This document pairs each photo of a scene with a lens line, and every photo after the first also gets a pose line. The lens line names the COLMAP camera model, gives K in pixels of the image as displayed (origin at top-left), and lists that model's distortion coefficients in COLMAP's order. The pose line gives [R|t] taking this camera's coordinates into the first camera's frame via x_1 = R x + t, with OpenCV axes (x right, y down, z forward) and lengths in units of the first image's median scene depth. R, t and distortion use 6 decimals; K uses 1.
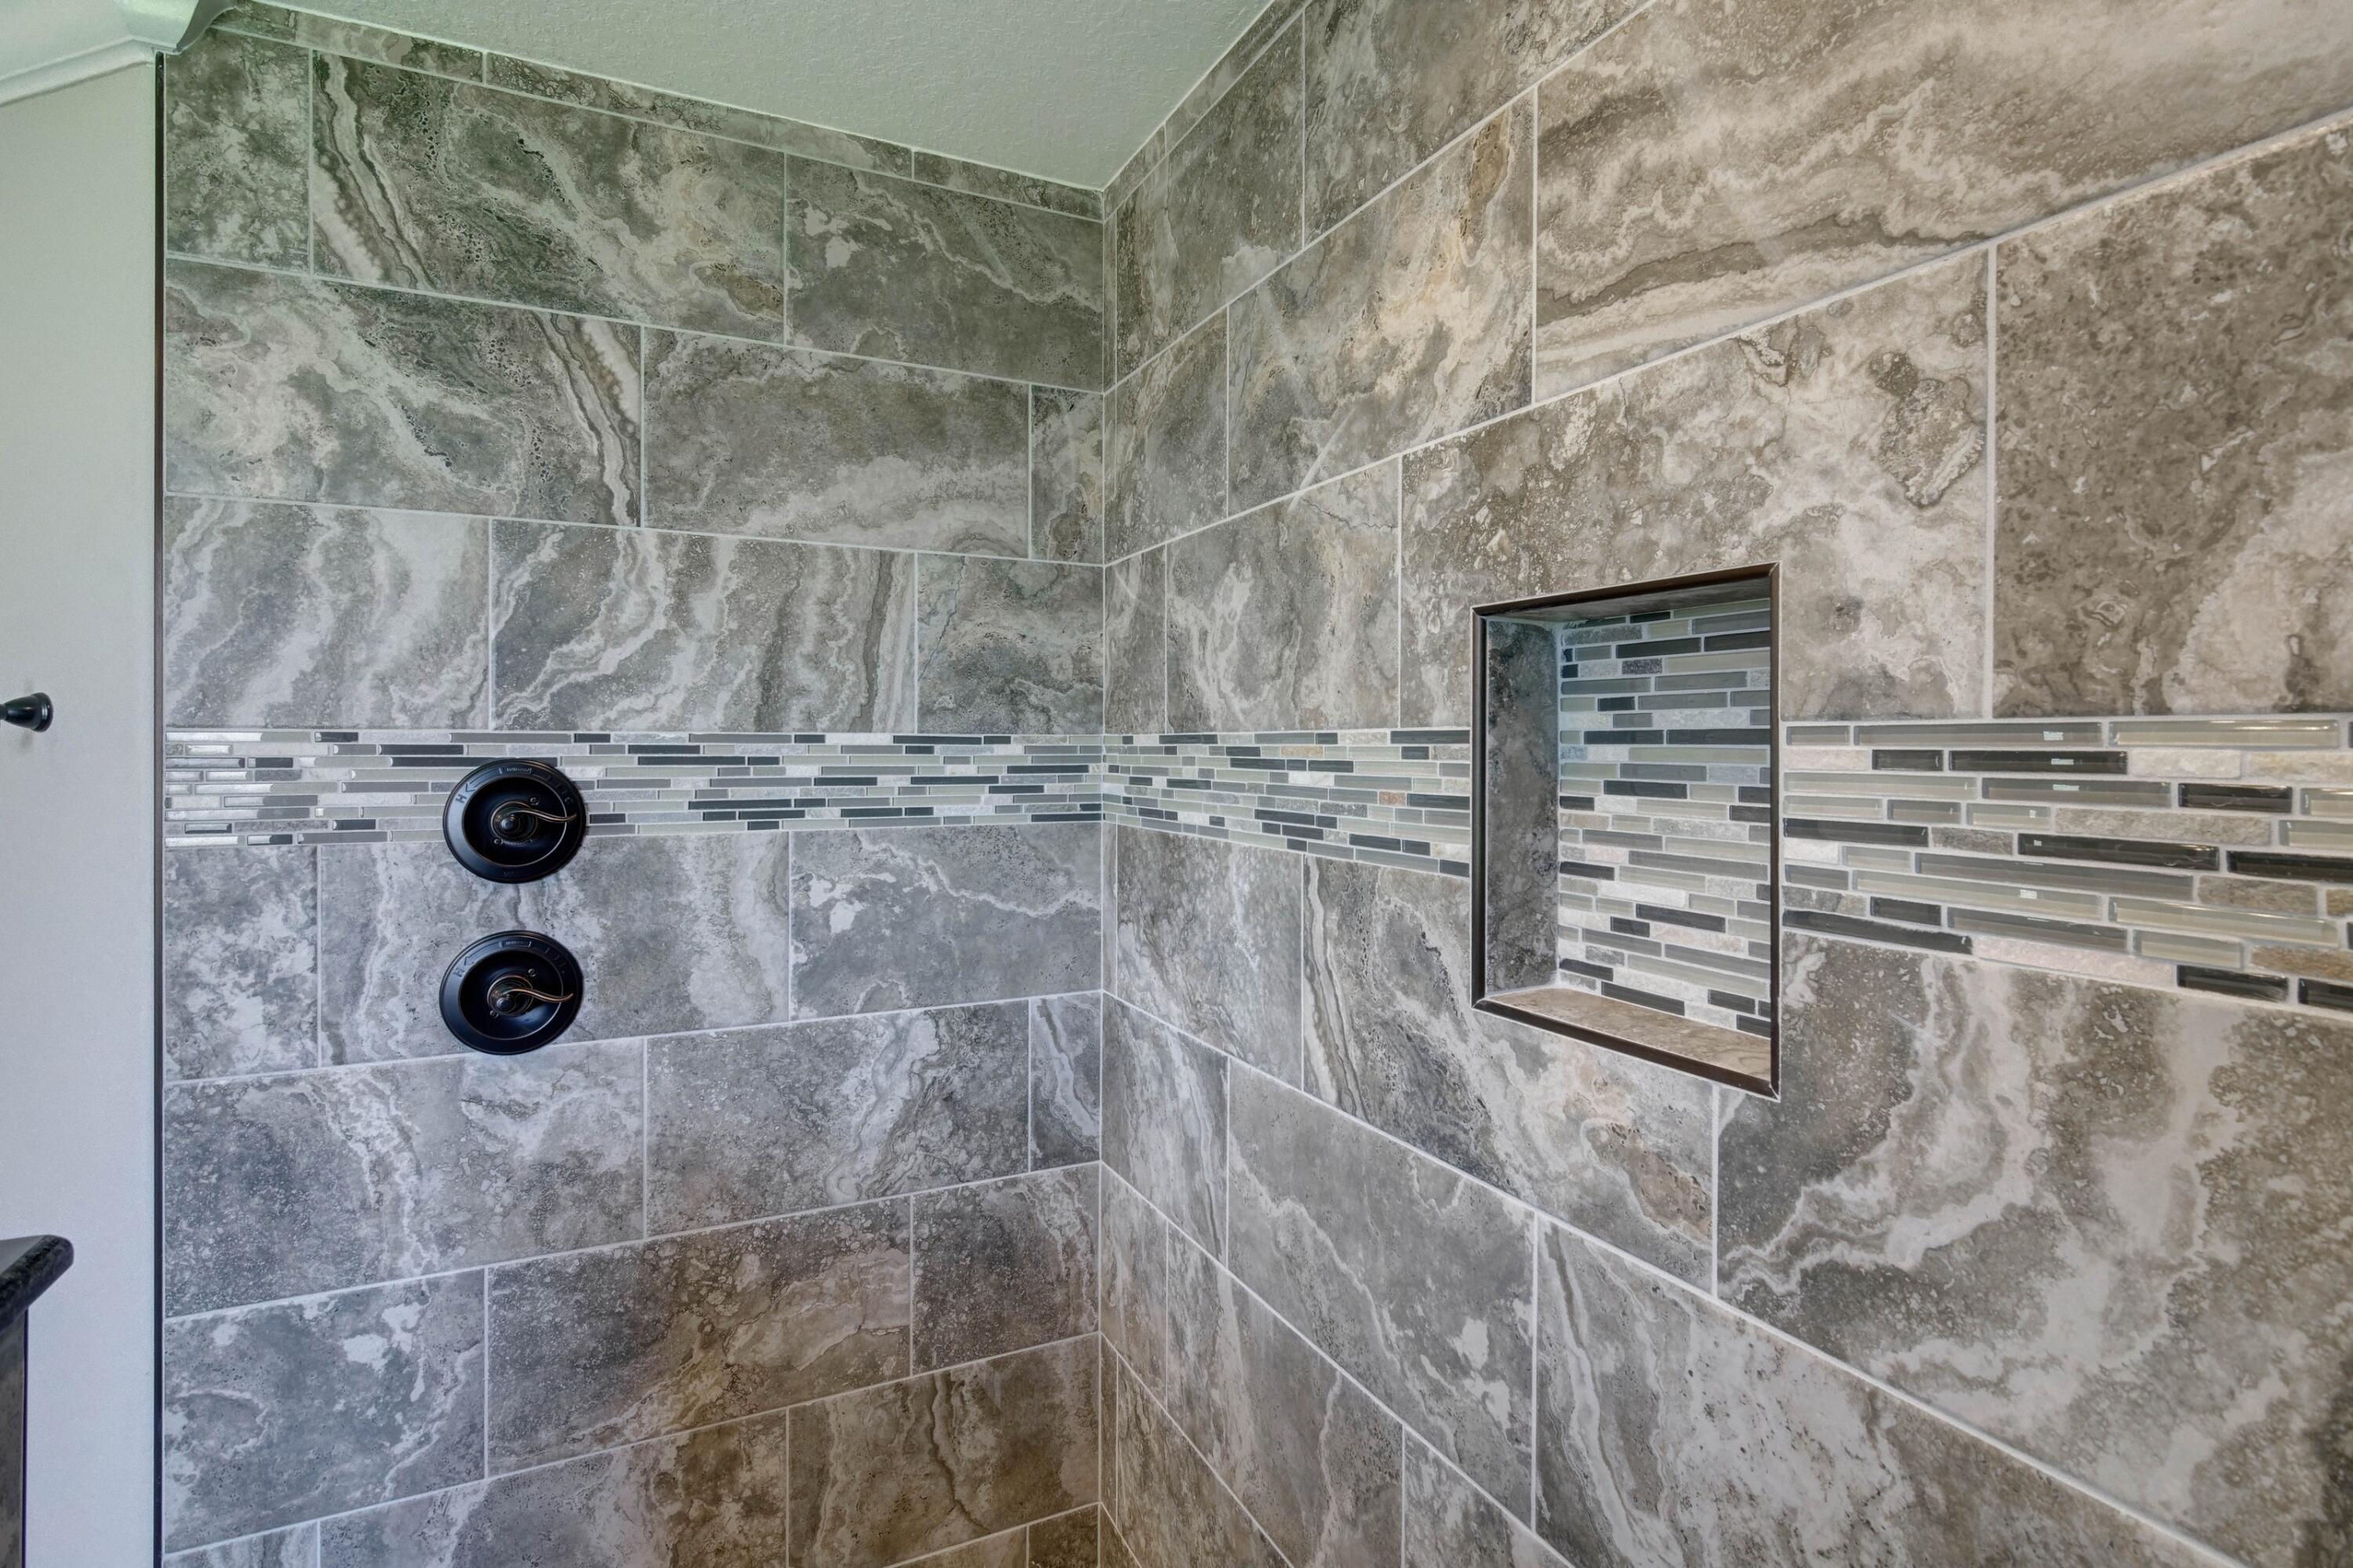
lens RADIAL K [[1119.5, 0, 1185.0], [0, 1119.5, 770.4], [0, 0, 1]] dist [0.002331, 0.000048]
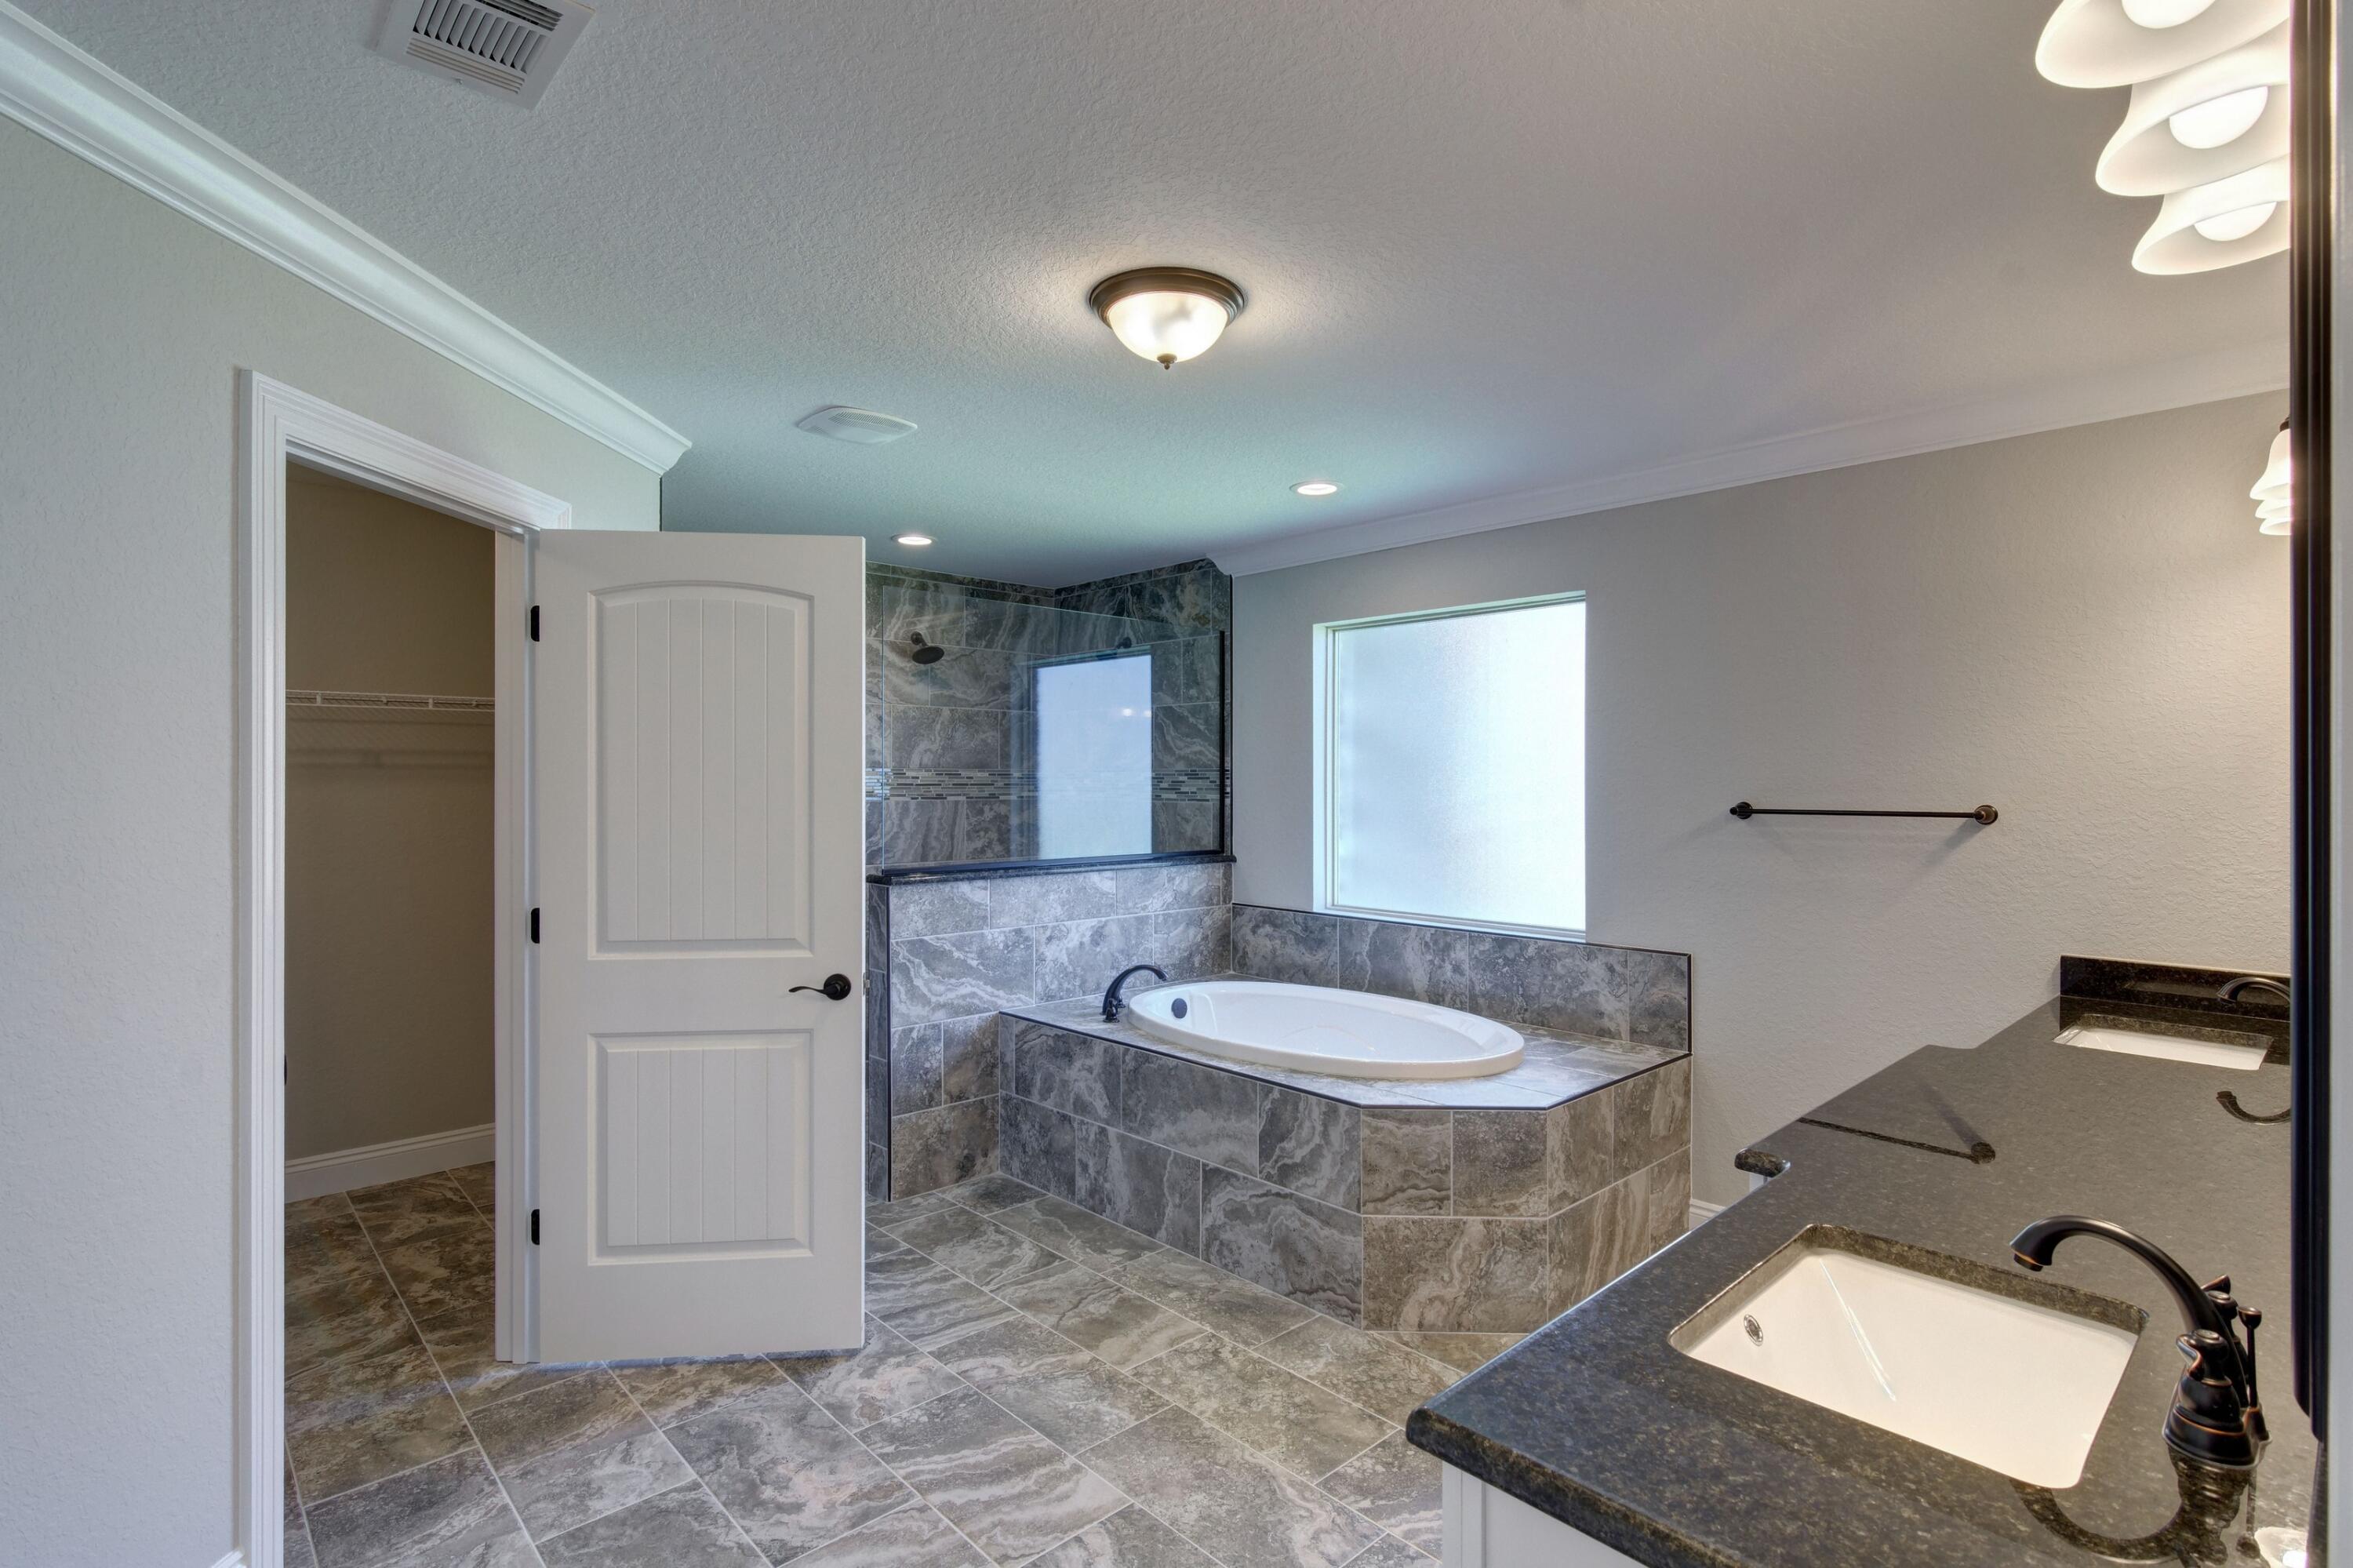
lens RADIAL K [[1119.5, 0, 1185.0], [0, 1119.5, 770.4], [0, 0, 1]] dist [0.002331, 0.000048]
pose [[-0.281524, -0.008716, 0.959515, -4.744235], [0.005437, 0.999928, 0.010679, -0.067571], [-0.959539, 0.008223, -0.281456, 0.833005]]
